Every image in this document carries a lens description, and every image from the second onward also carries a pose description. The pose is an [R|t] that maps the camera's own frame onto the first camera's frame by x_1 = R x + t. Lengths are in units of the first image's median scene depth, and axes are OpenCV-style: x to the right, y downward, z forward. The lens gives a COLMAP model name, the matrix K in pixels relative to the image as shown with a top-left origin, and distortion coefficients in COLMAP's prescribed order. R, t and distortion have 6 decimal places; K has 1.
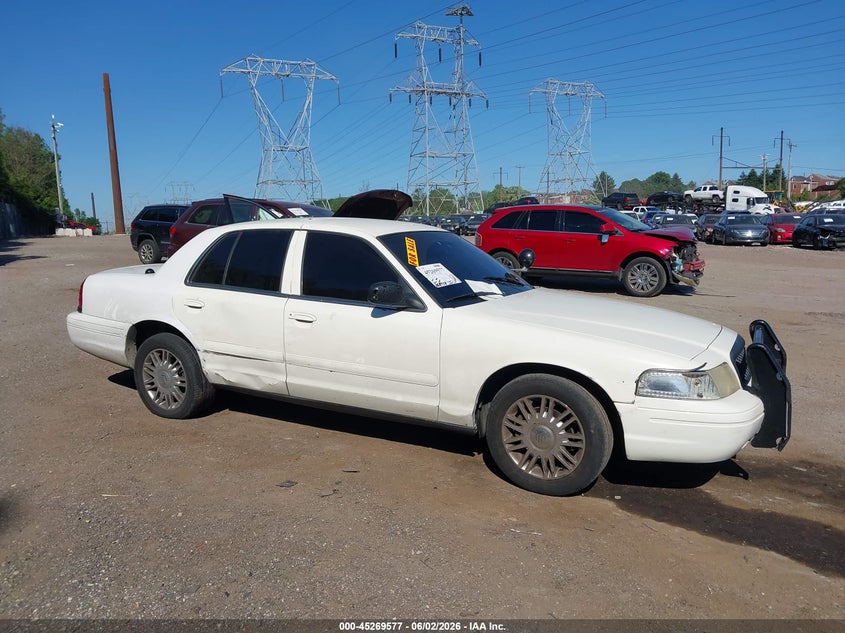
lens RADIAL K [[650.1, 0, 415.8], [0, 650.1, 318.8], [0, 0, 1]] dist [0.092437, -0.168519]
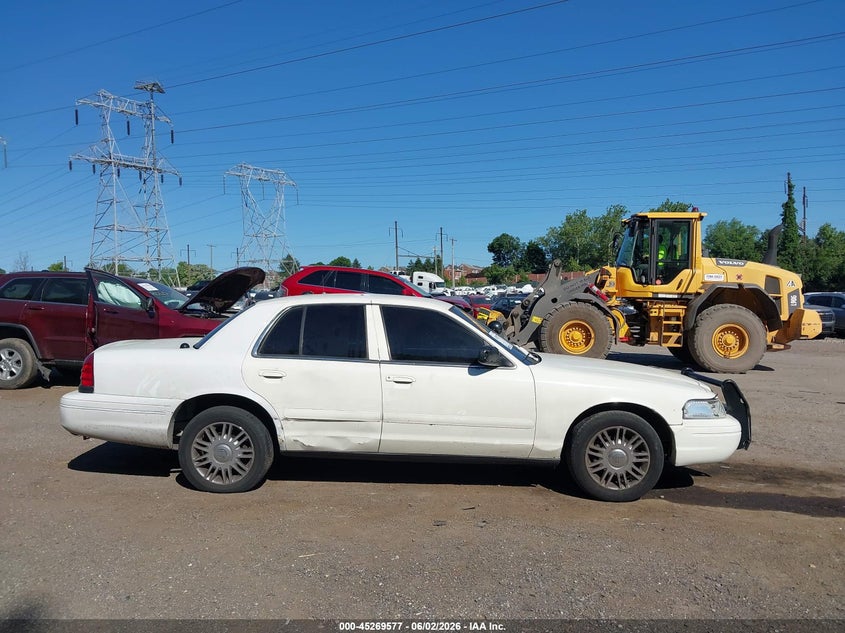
lens RADIAL K [[650.1, 0, 415.8], [0, 650.1, 318.8], [0, 0, 1]] dist [0.092437, -0.168519]
pose [[0.900301, -0.005170, 0.435236, -0.633582], [0.057421, 0.992601, -0.106989, 0.015652], [-0.431463, 0.121314, 0.893937, -0.040544]]
